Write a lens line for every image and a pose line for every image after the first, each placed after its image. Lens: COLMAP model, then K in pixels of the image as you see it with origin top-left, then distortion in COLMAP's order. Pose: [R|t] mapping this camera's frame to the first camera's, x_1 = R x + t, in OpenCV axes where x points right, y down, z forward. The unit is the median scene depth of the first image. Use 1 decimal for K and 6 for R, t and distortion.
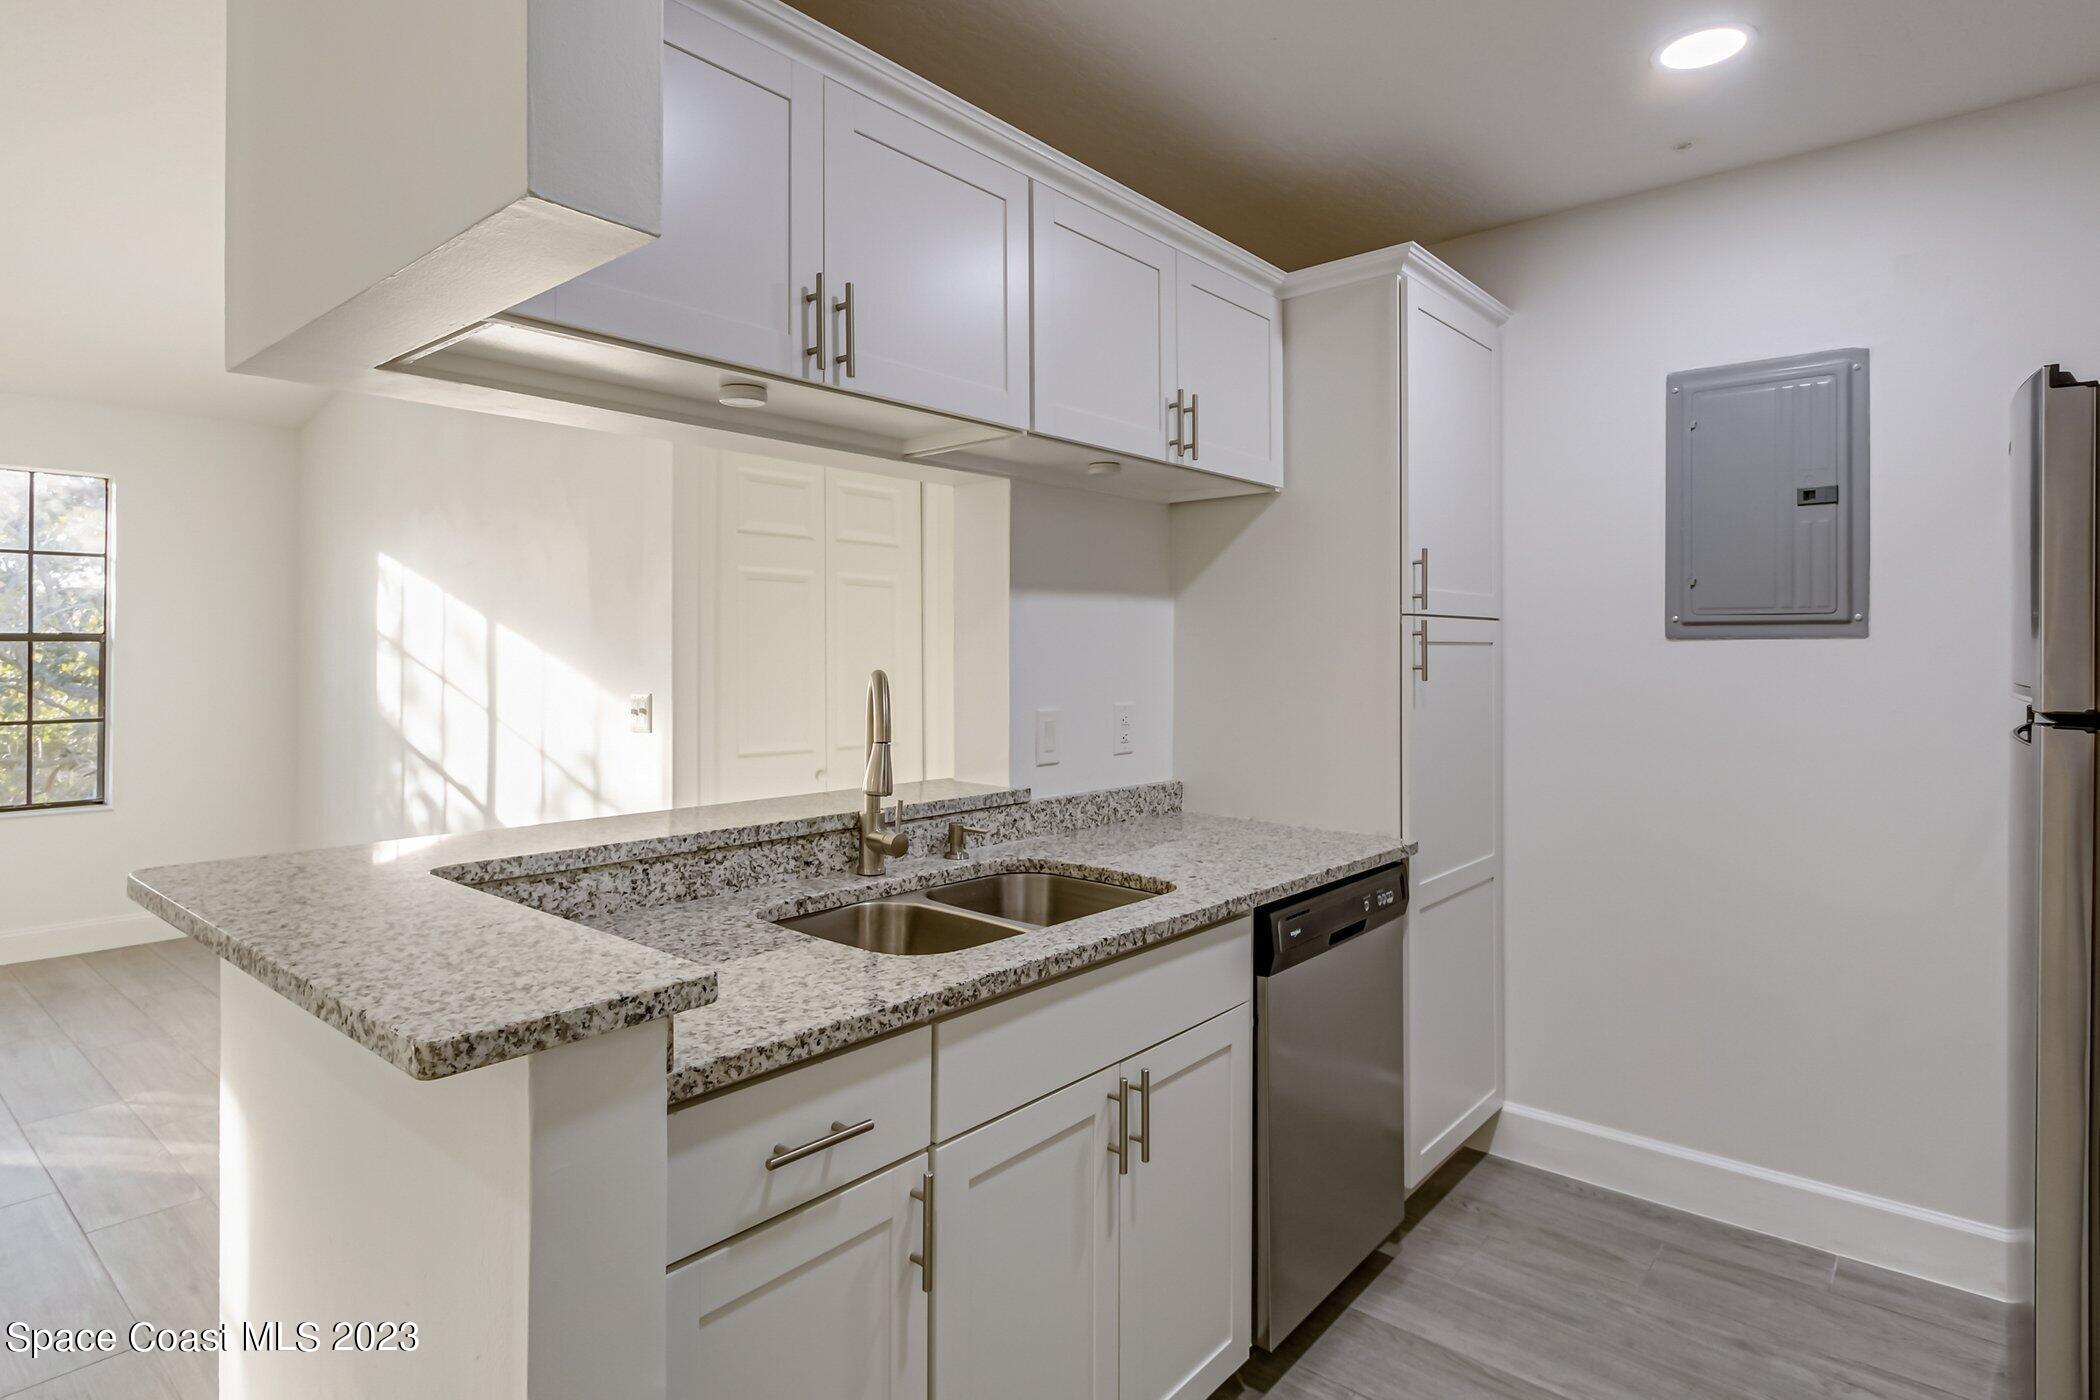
lens RADIAL K [[1114.0, 0, 1038.2], [0, 1114.0, 656.3], [0, 0, 1]] dist [0.003246, 0.000204]
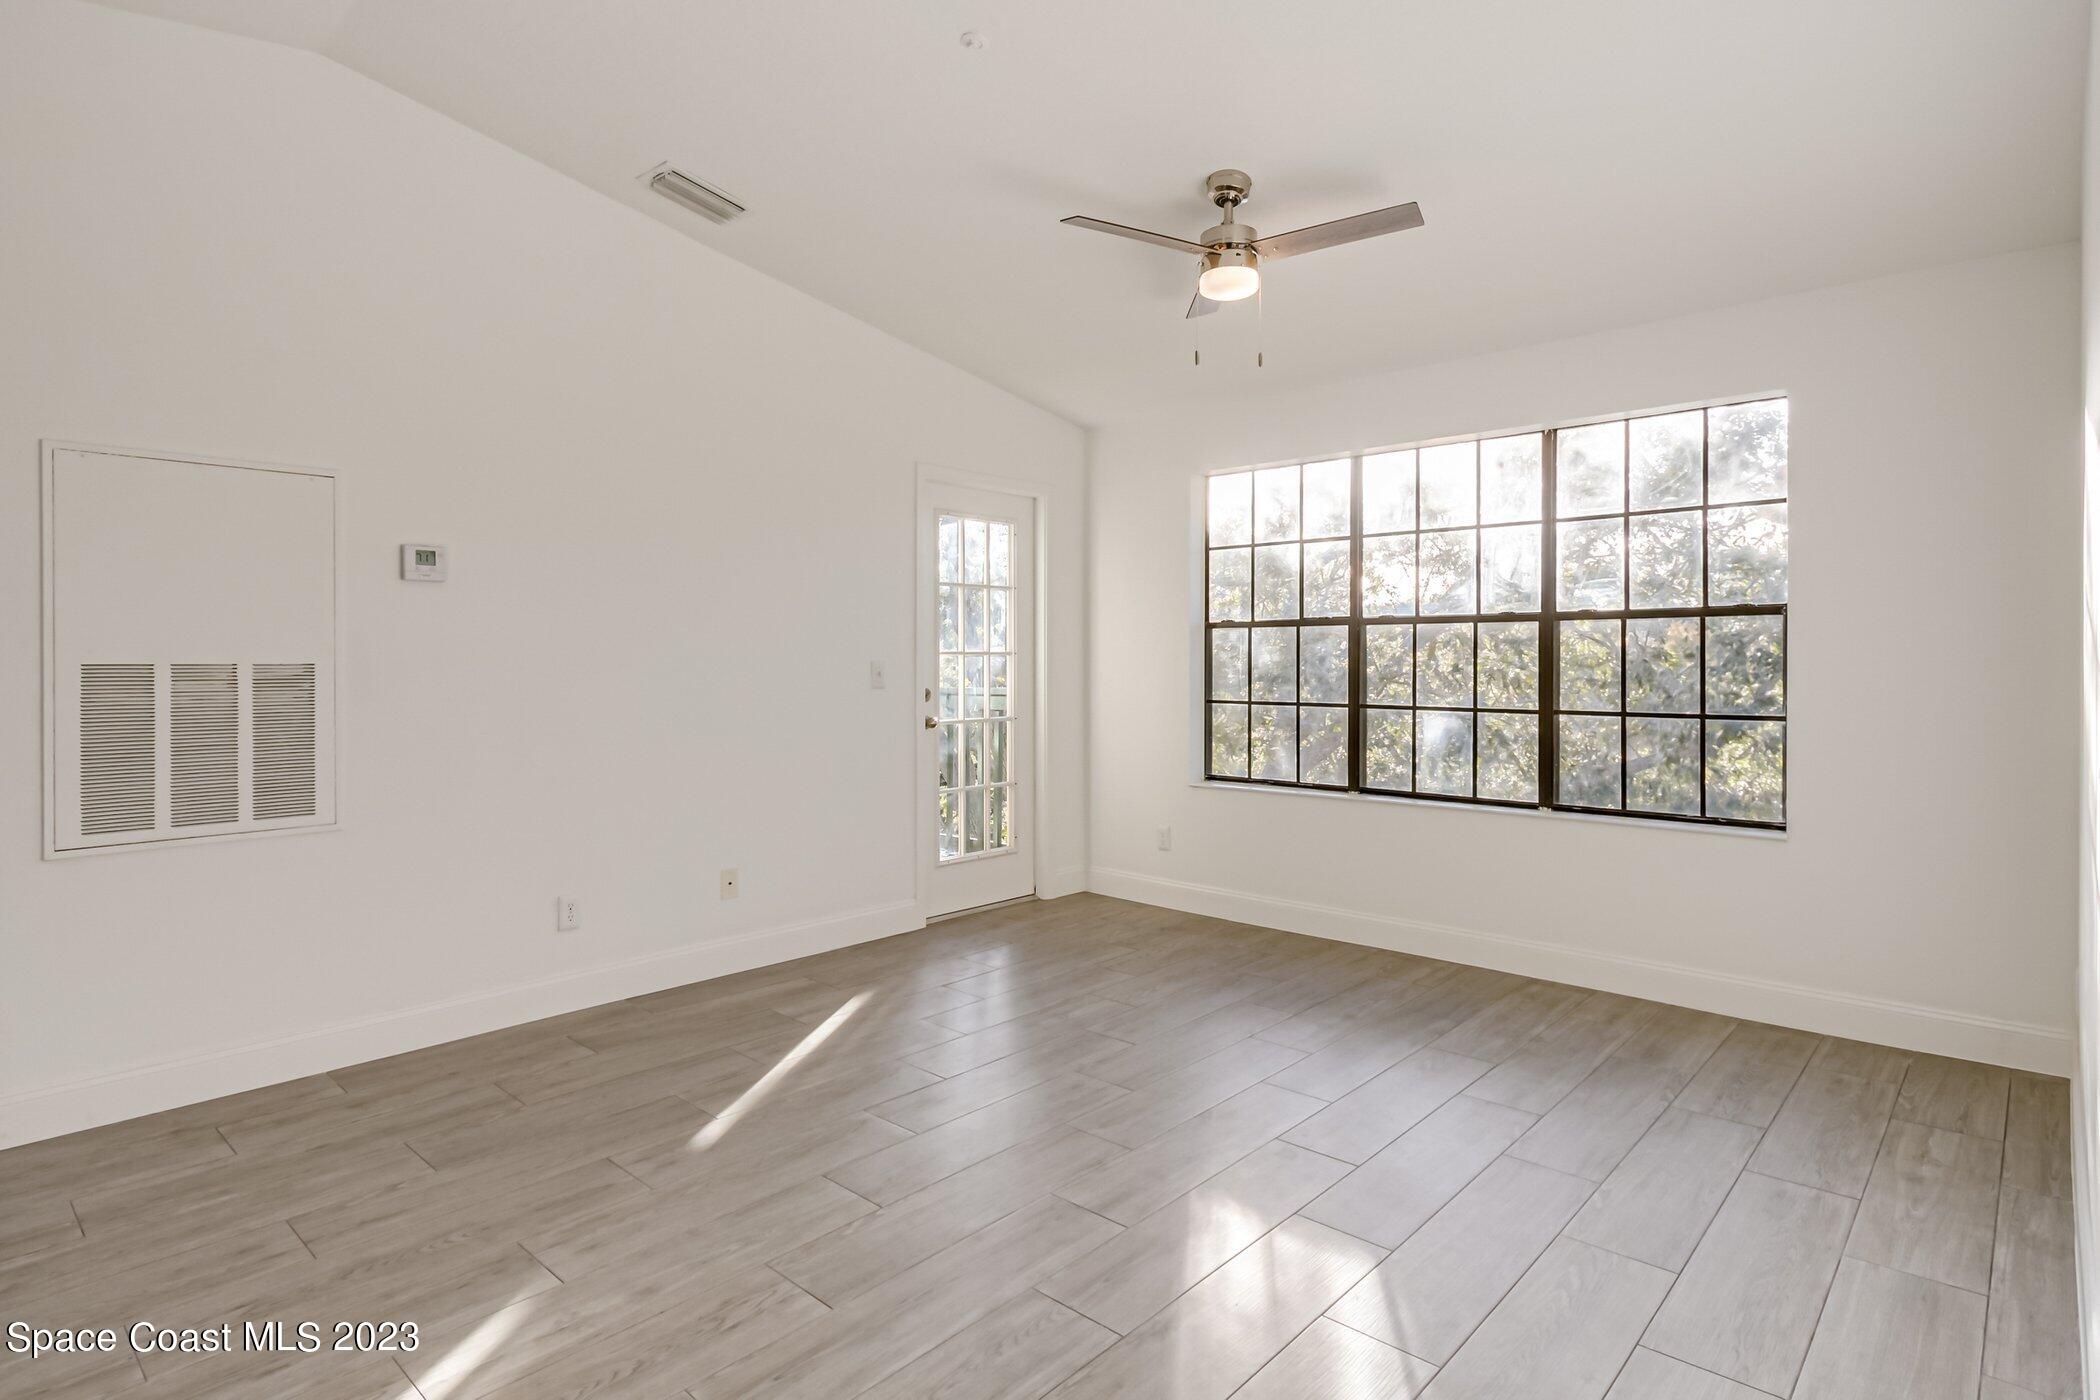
lens RADIAL K [[1097.4, 0, 1046.9], [0, 1097.4, 665.2], [0, 0, 1]] dist [0.003538, -0.001213]
pose [[-0.029918, 0.003867, -0.999545, -0.231519], [-0.001356, 0.999991, 0.003910, 0.050879], [0.999551, 0.001473, -0.029913, 1.460204]]
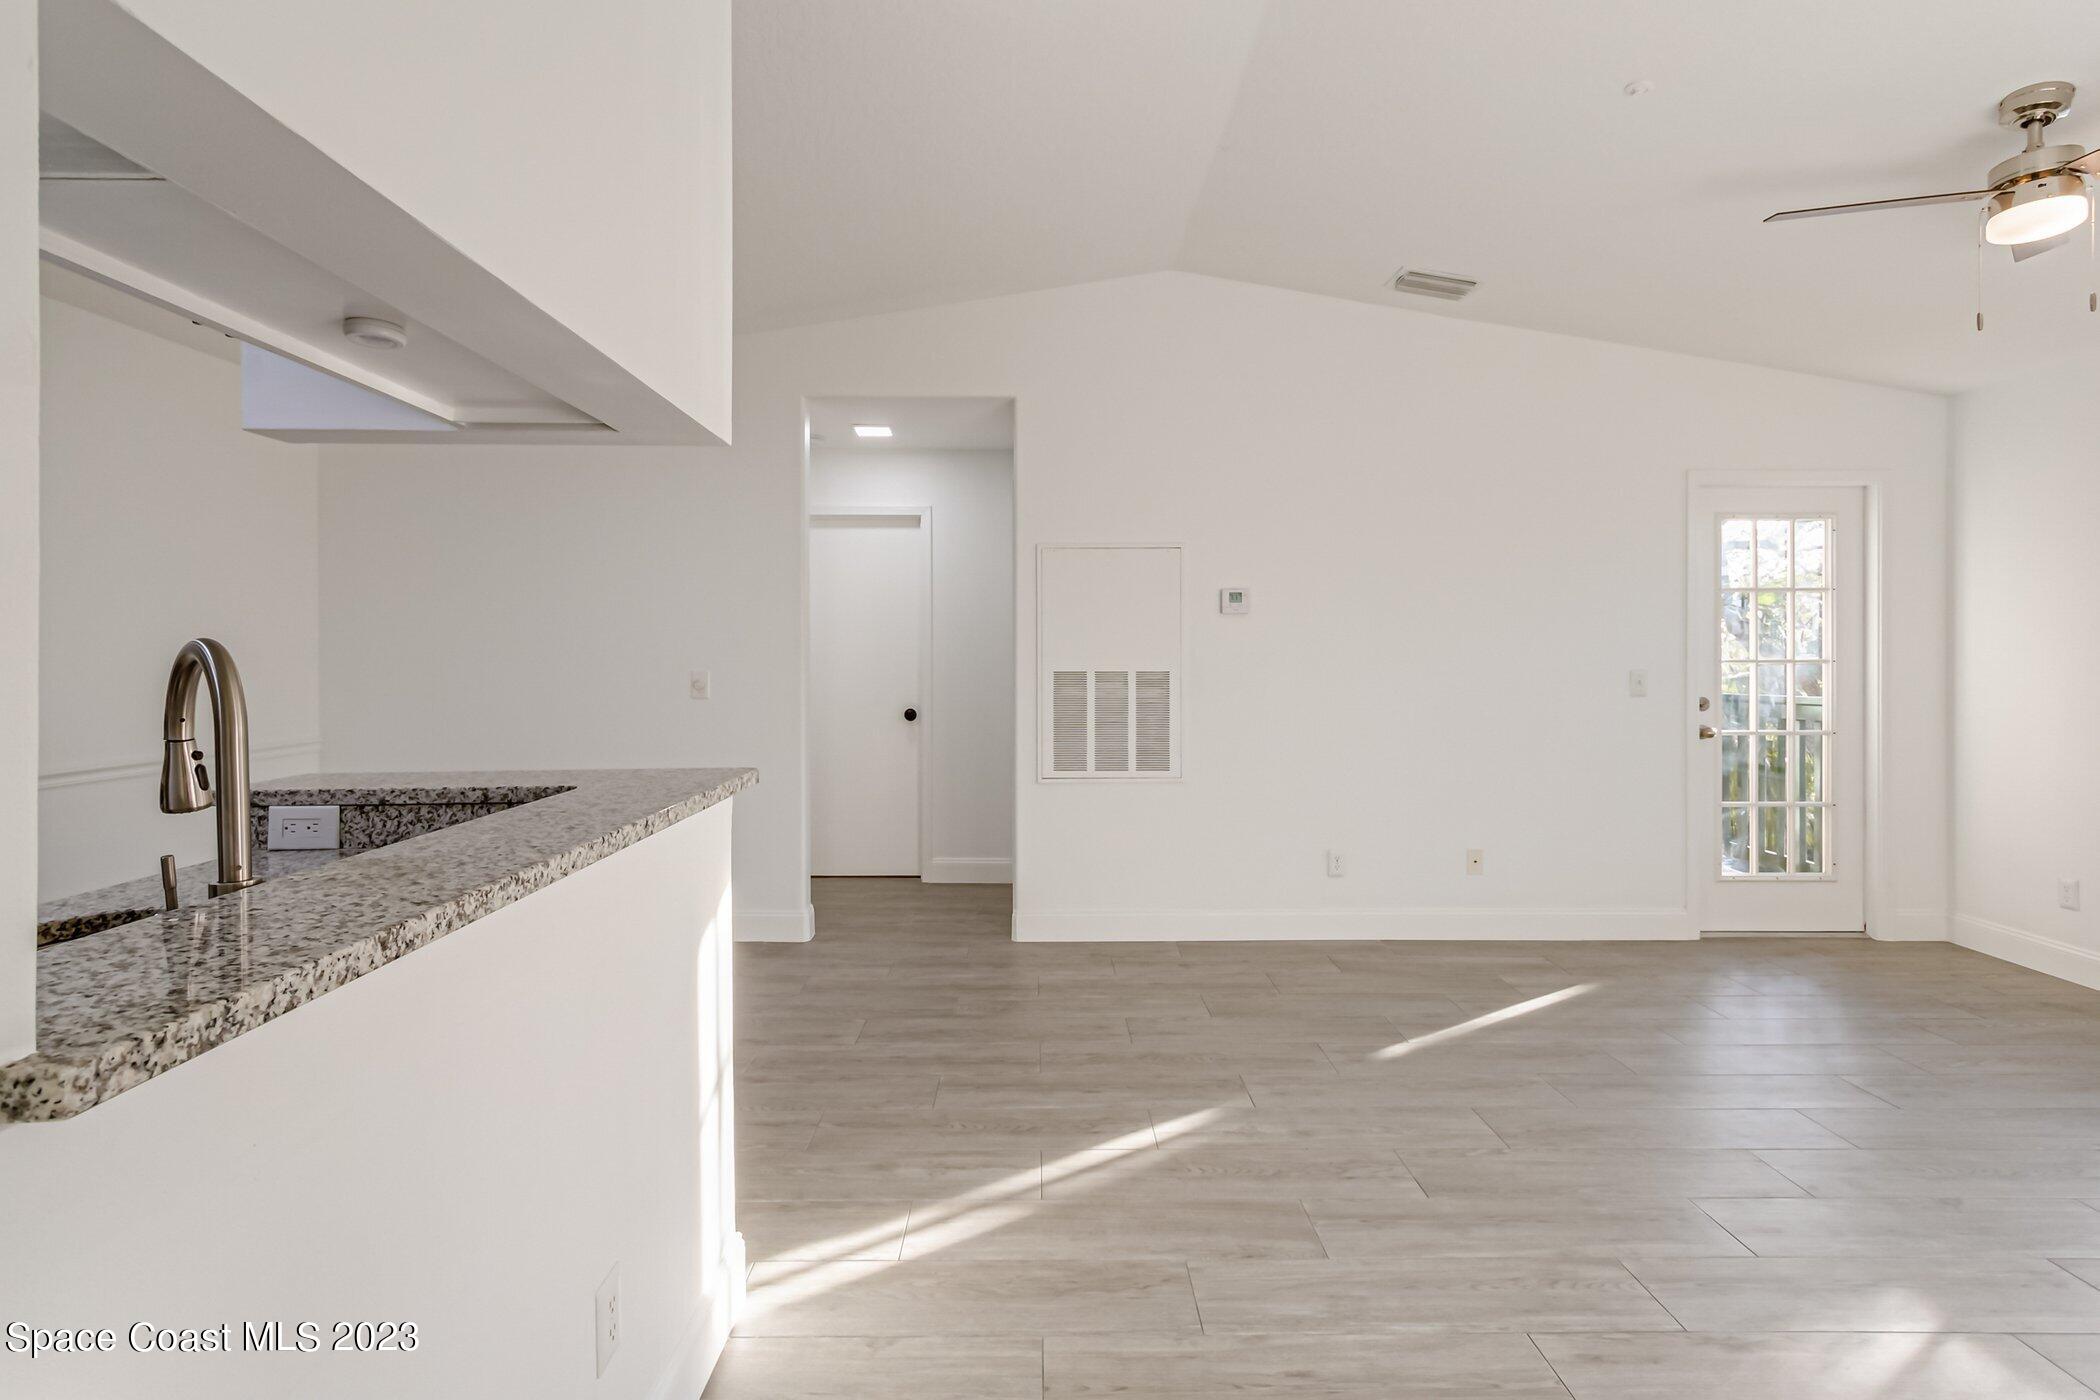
lens RADIAL K [[977.6, 0, 1035.4], [0, 977.6, 662.6], [0, 0, 1]] dist [0.002892, -0.000703]
pose [[-0.756703, 0.002615, -0.653754, -0.147139], [-0.000748, 0.999988, 0.004866, 0.023421], [0.653758, 0.004171, -0.756692, 1.830540]]
